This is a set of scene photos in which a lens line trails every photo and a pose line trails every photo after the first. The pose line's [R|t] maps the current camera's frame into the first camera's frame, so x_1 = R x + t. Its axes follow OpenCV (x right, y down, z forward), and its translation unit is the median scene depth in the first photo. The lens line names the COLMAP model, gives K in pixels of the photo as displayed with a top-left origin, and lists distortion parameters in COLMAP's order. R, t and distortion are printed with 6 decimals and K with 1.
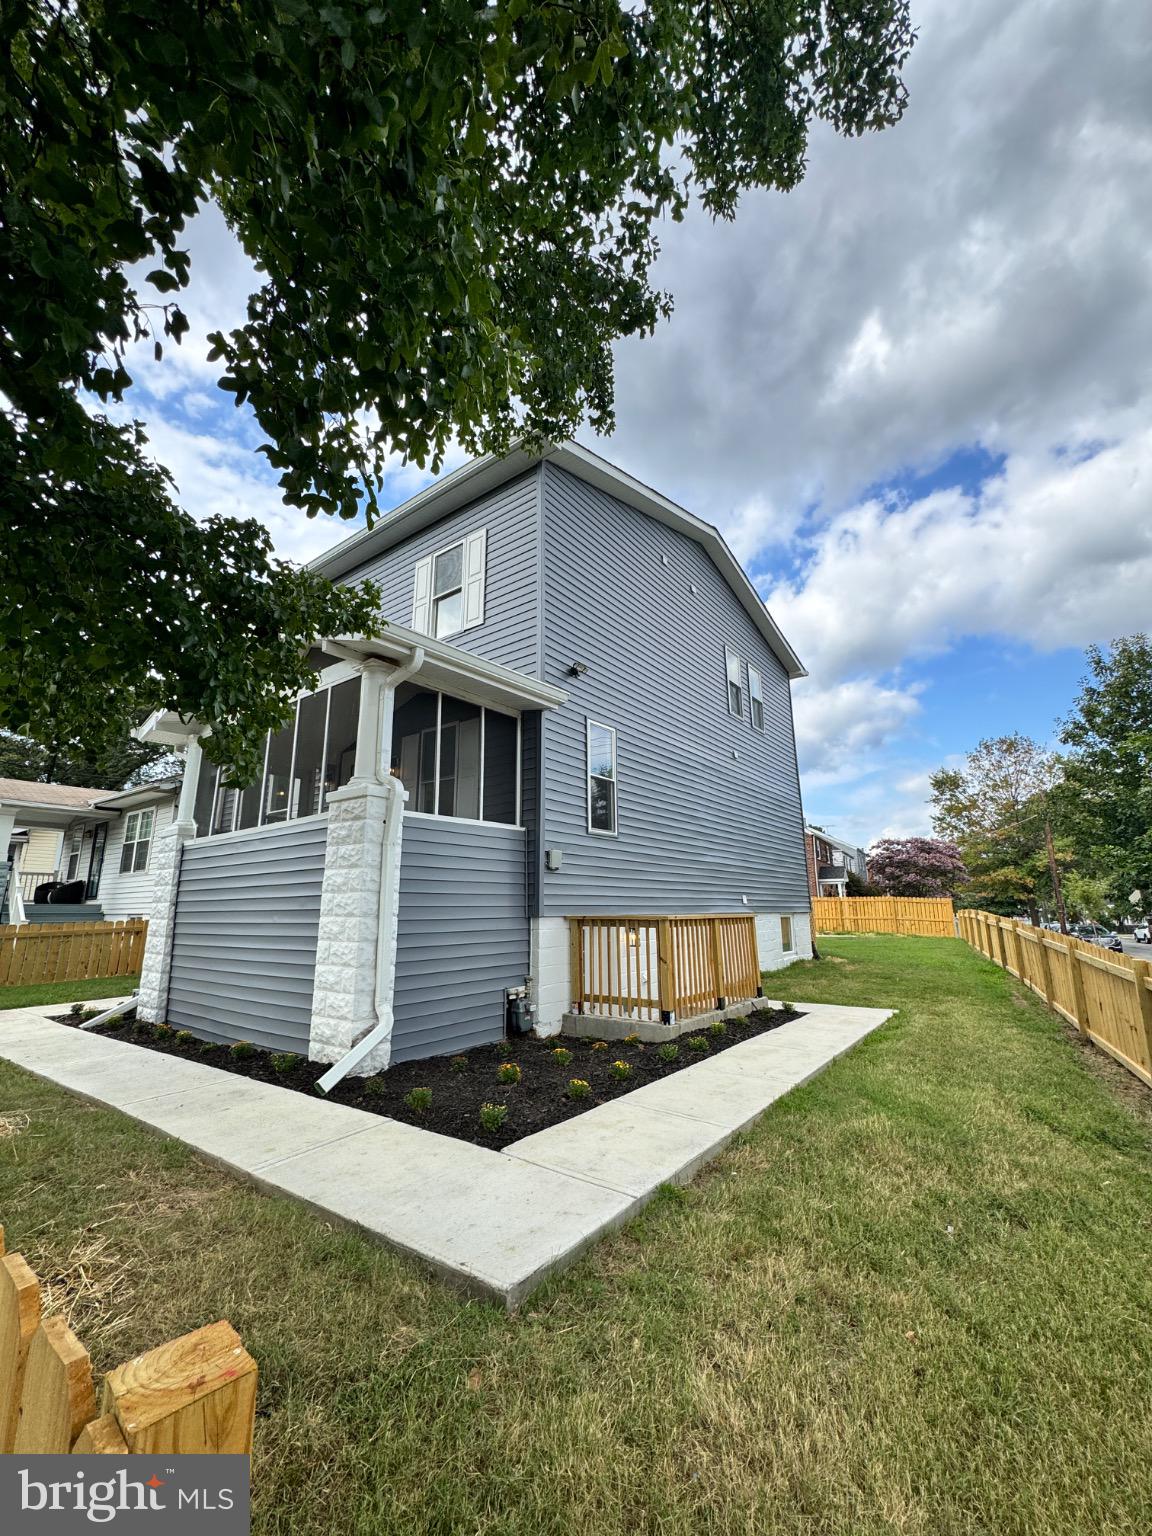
lens RADIAL K [[617.4, 0, 577.7], [0, 617.4, 762.9], [0, 0, 1]] dist [0.000041, 0.000289]
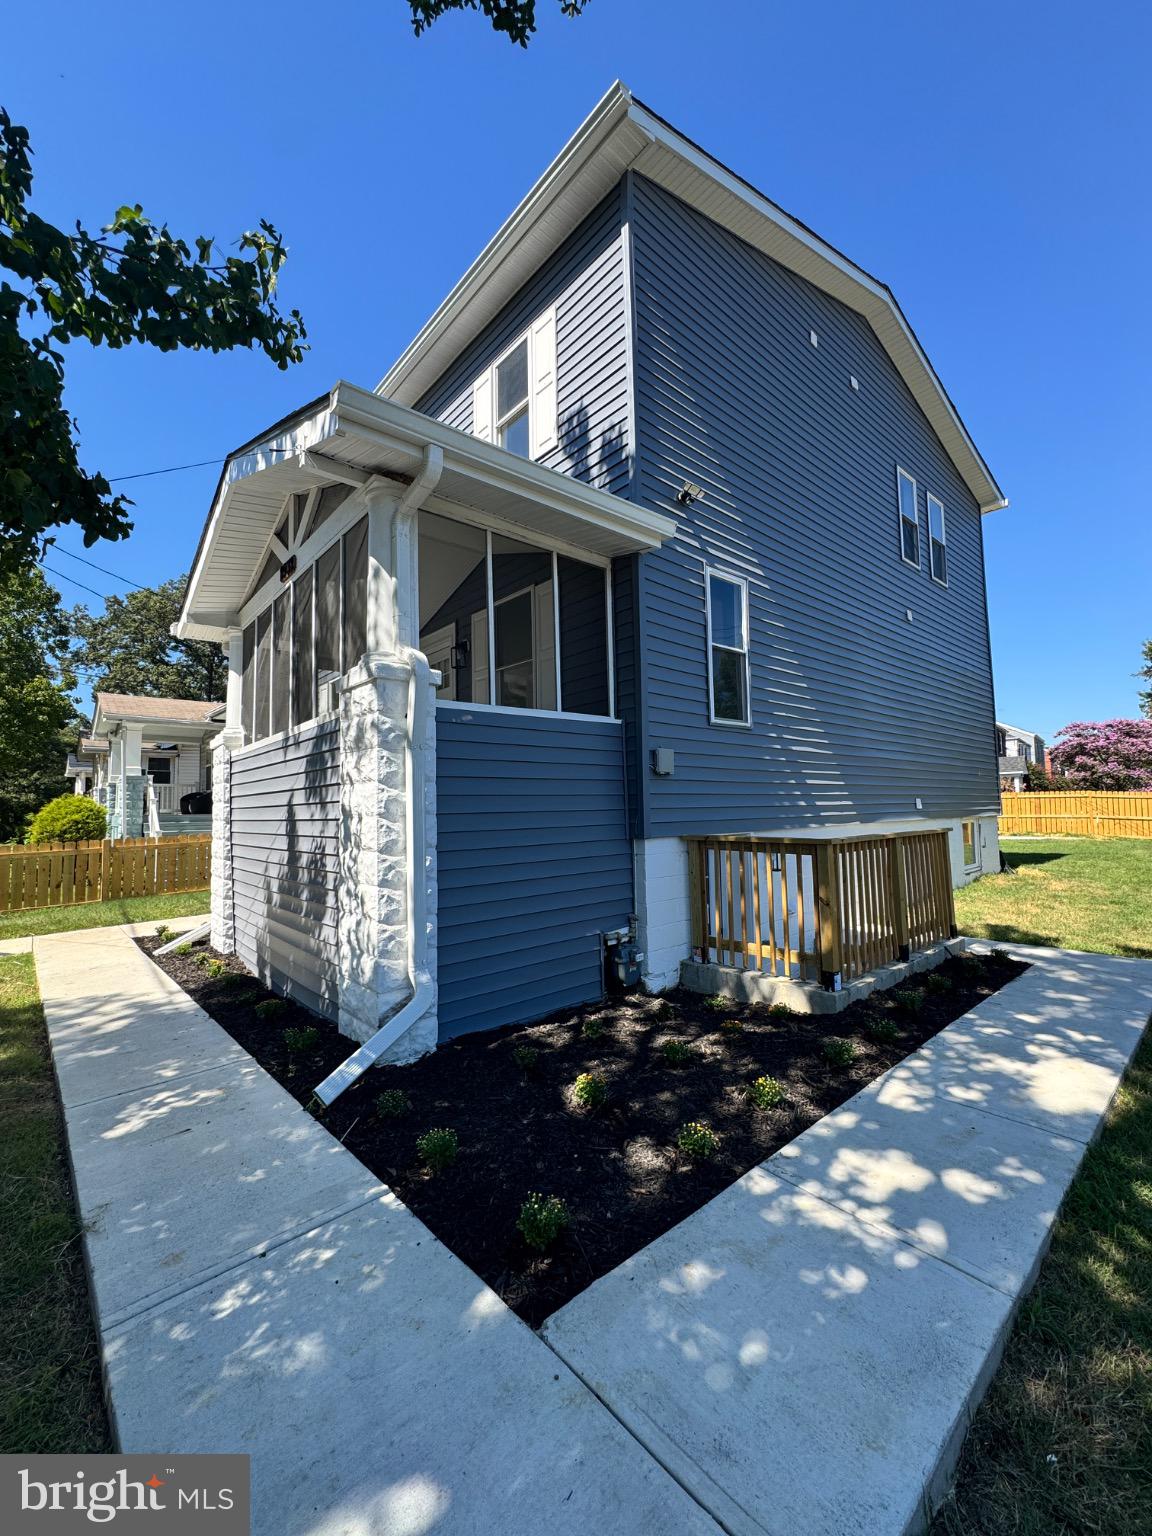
lens RADIAL K [[617.4, 0, 577.0], [0, 617.4, 765.8], [0, 0, 1]] dist [0.000041, 0.000289]
pose [[0.979130, -0.024688, -0.201729, 0.009603], [0.057889, 0.985355, 0.160386, 0.038154], [0.194815, -0.168717, 0.966220, 0.270128]]
